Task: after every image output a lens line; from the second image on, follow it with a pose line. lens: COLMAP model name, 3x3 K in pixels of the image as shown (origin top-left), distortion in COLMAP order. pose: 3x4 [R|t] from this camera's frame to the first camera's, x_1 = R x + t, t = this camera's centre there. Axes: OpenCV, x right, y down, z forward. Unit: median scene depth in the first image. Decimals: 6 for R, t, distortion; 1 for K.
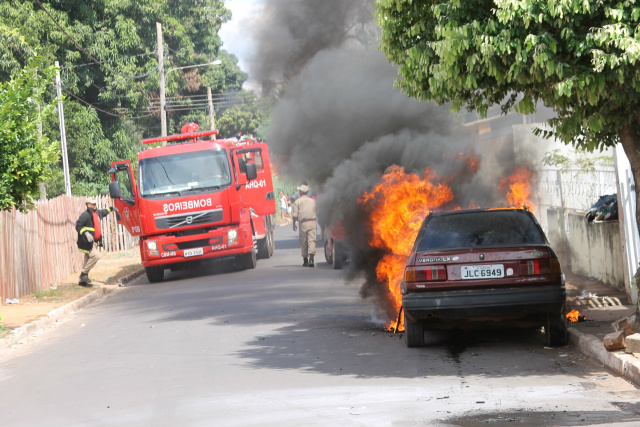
lens RADIAL K [[1664.0, 0, 320.0], [0, 1664.0, 213.5], [0, 0, 1]] dist [0.014882, 0.104714]
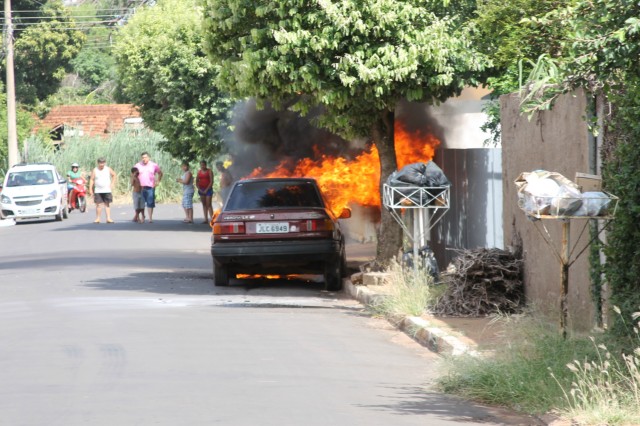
lens RADIAL K [[3028.5, 0, 320.0], [0, 3028.5, 213.0], [0, 0, 1]] dist [0.363363, 9.199429]
pose [[0.997543, 0.050177, 0.048900, 0.008141], [-0.050266, 0.998736, 0.000588, 0.009067], [-0.048808, -0.003044, 0.998804, -0.605605]]
